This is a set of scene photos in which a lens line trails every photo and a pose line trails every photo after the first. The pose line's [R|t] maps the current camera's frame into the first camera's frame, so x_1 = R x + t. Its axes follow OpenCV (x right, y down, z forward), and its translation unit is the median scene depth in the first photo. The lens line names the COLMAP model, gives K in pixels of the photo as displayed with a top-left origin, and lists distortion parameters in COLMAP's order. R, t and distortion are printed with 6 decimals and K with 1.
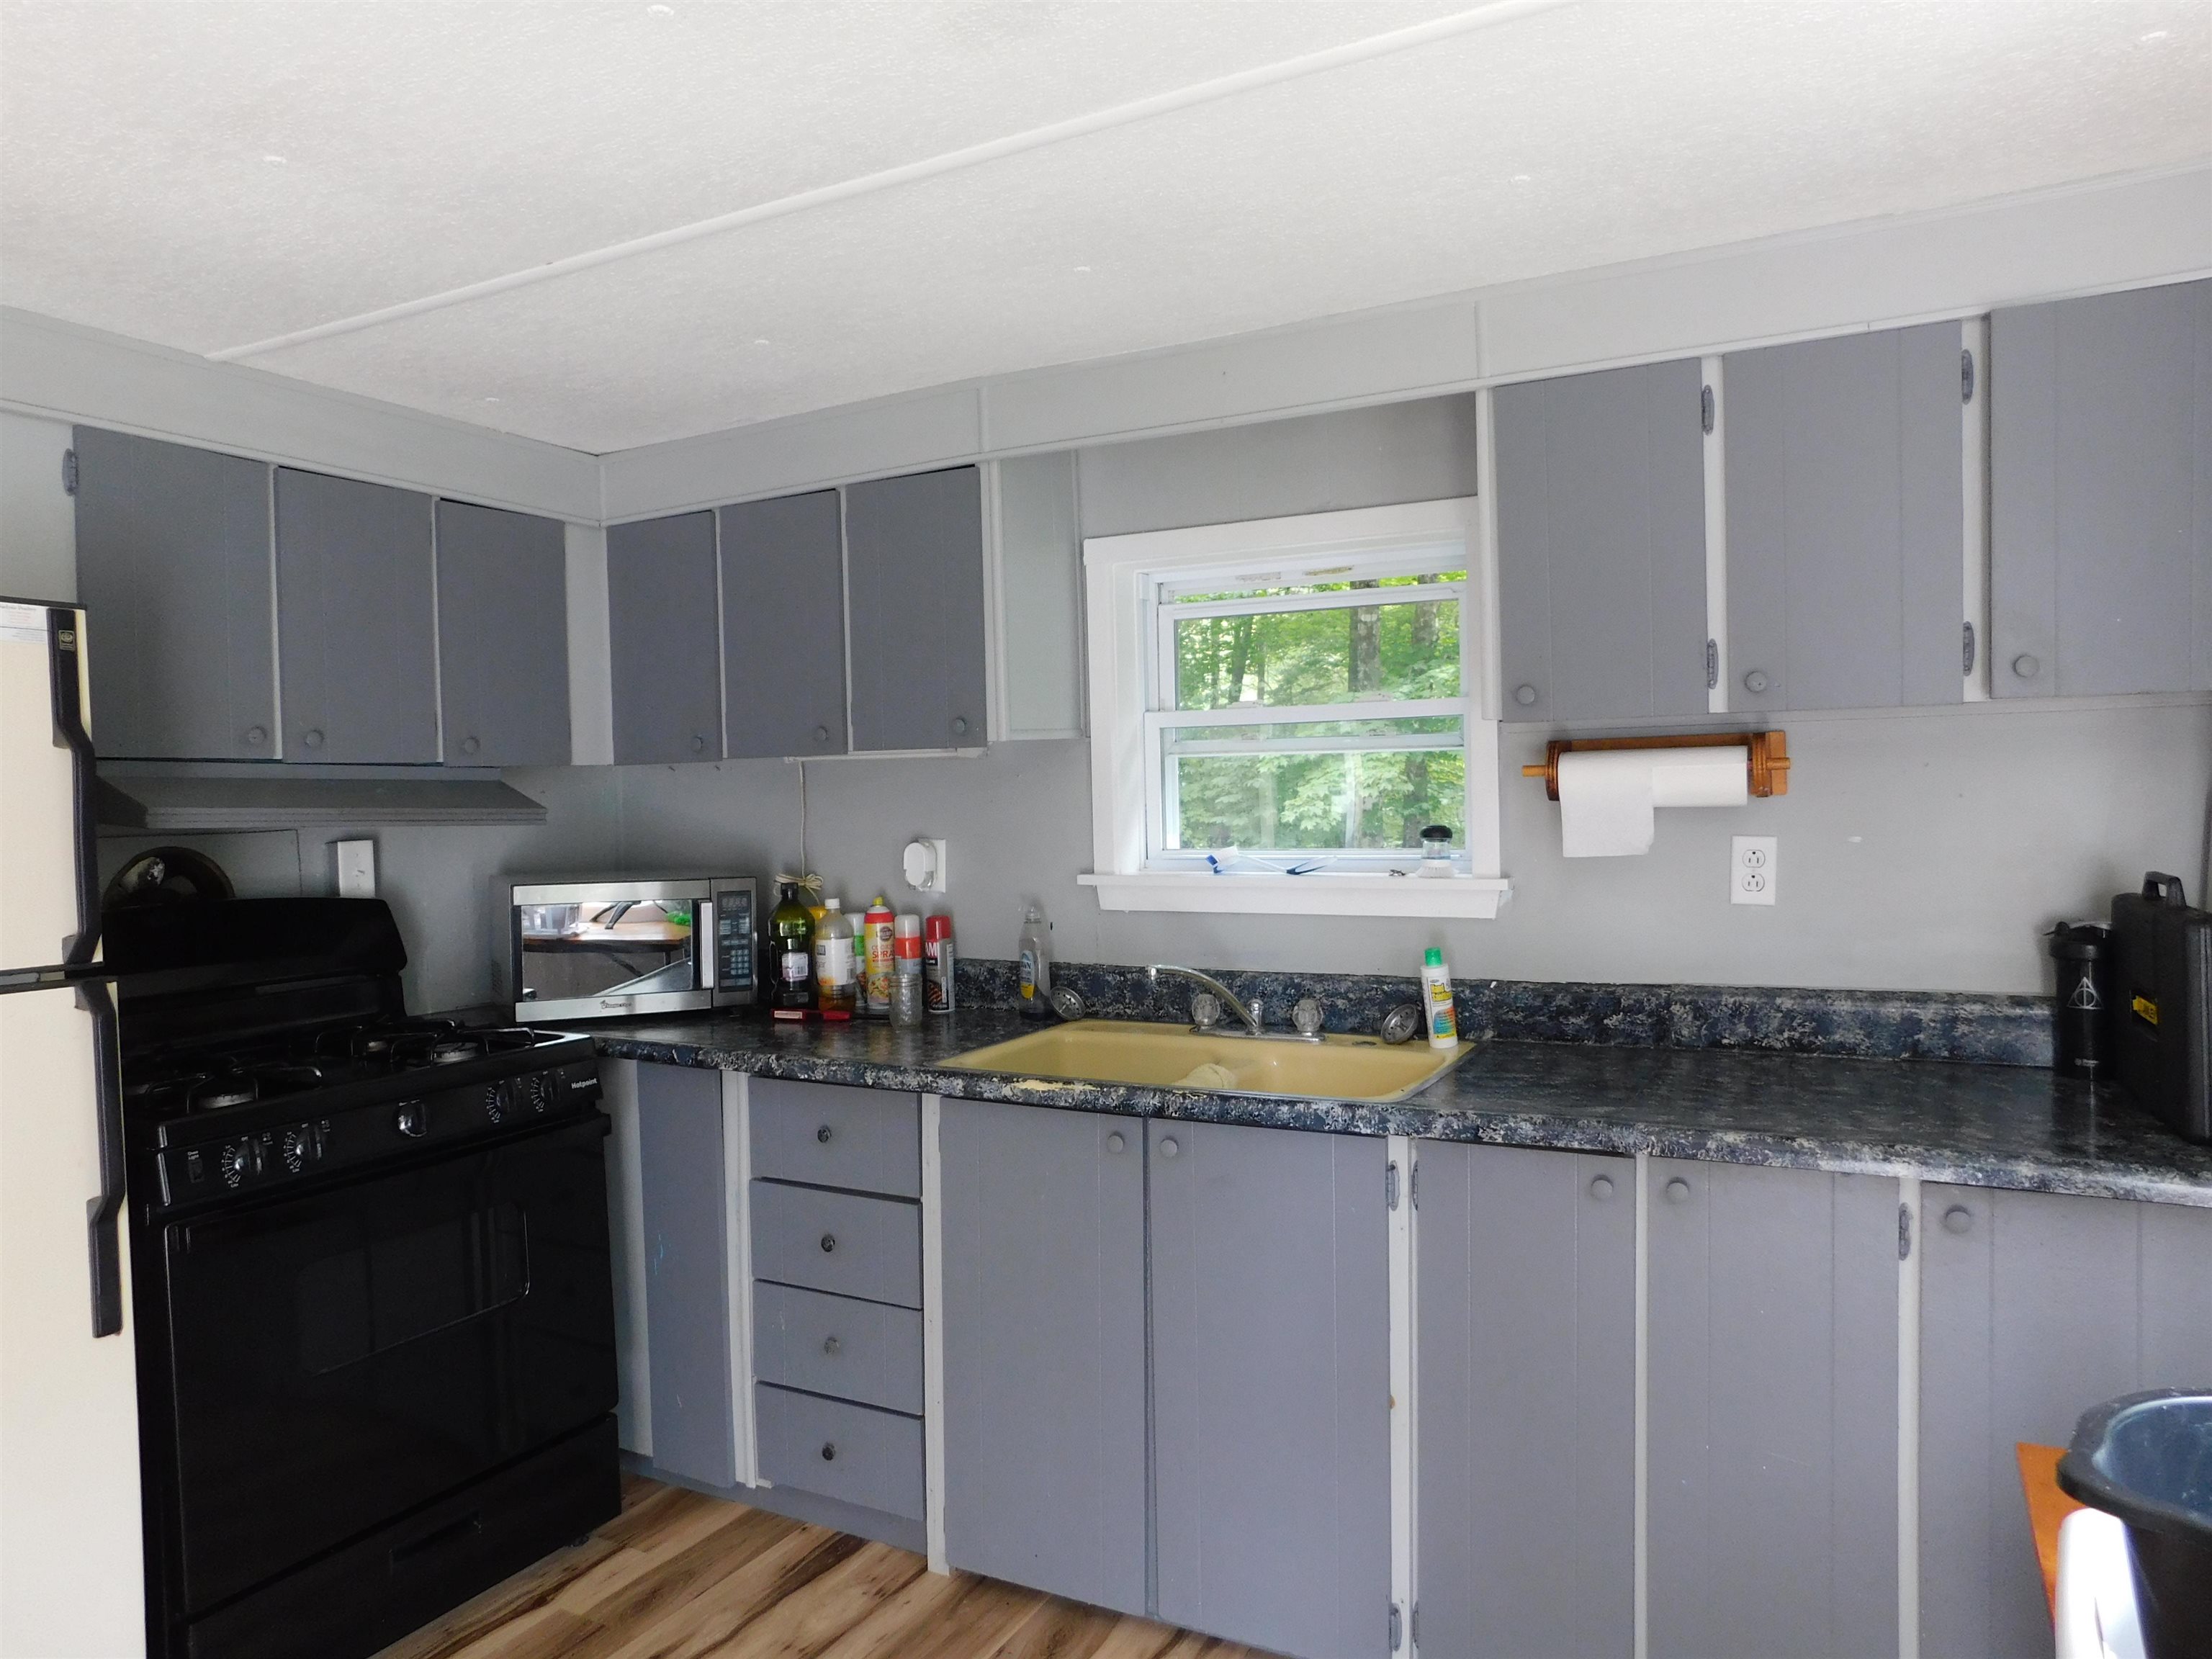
lens RADIAL K [[1463.3, 0, 1106.5], [0, 1463.3, 836.4], [0, 0, 1]] dist [-0.022105, 0.003012]
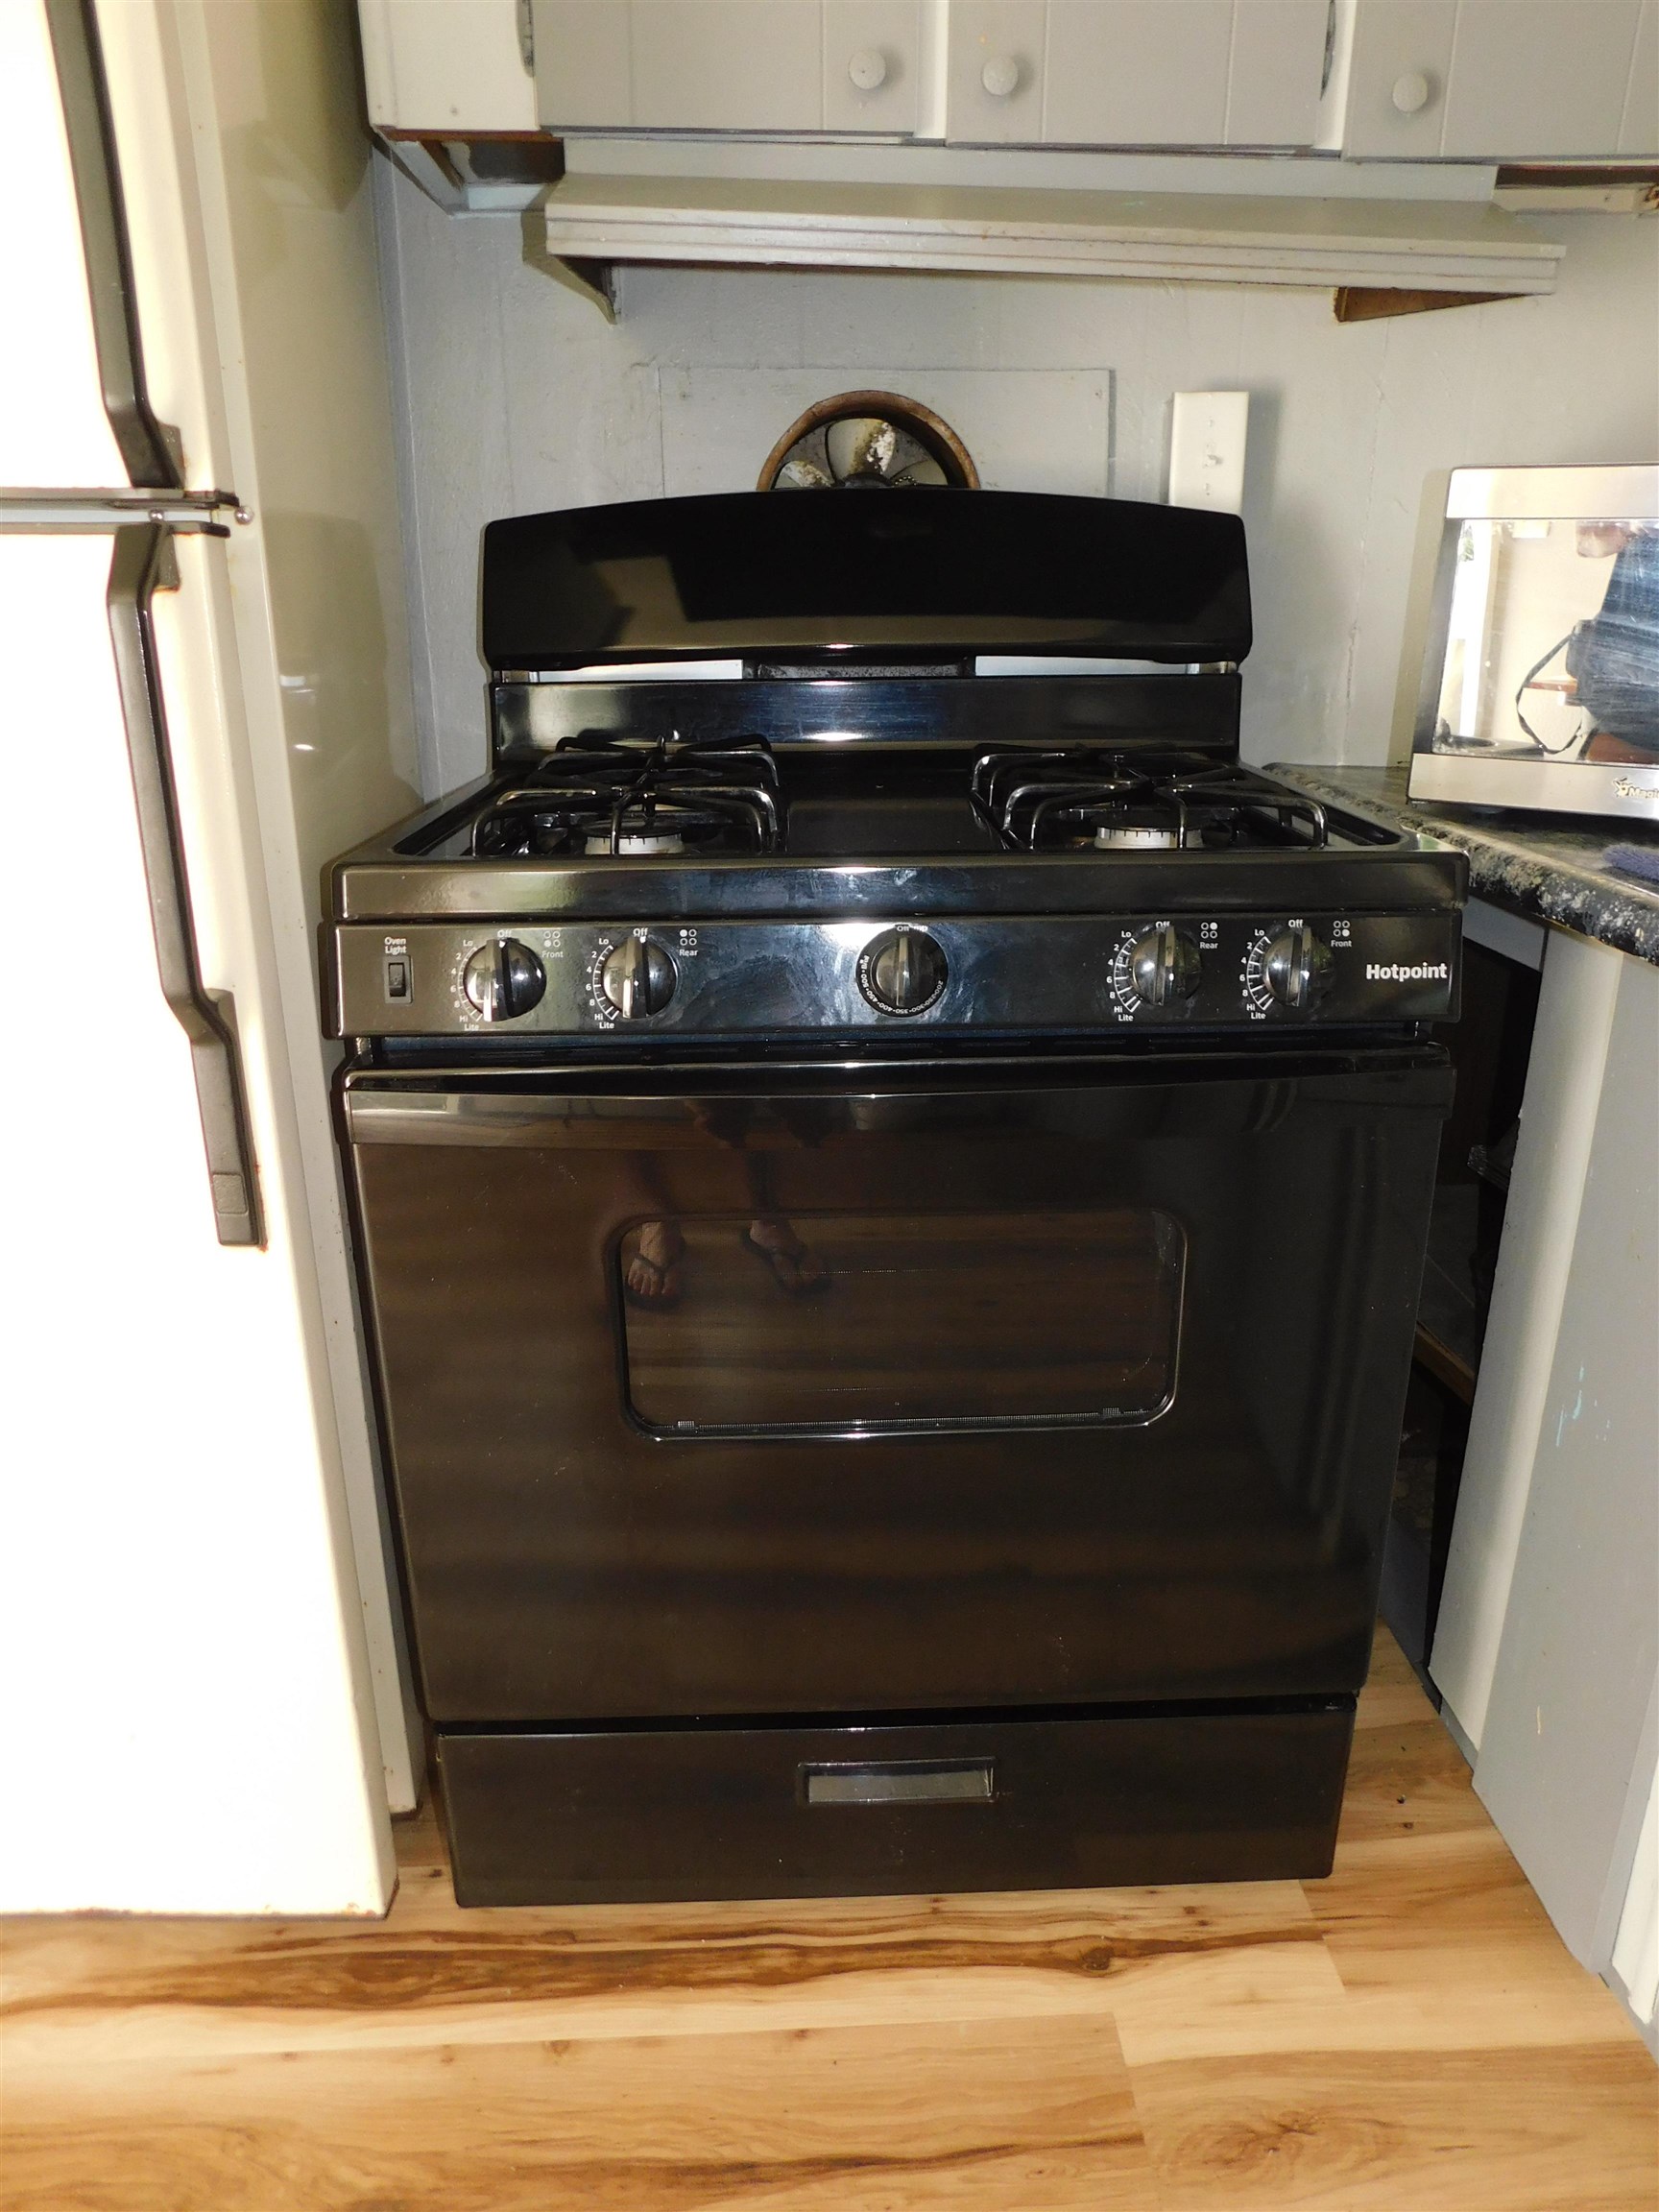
lens RADIAL K [[1463.3, 0, 826.5], [0, 1463.3, 1112.8], [0, 0, 1]] dist [-0.022105, 0.003012]
pose [[0.525553, 0.308874, -0.792711, -0.122448], [-0.037037, 0.939191, 0.341393, 0.078056], [0.849954, -0.150060, 0.505034, 0.657270]]
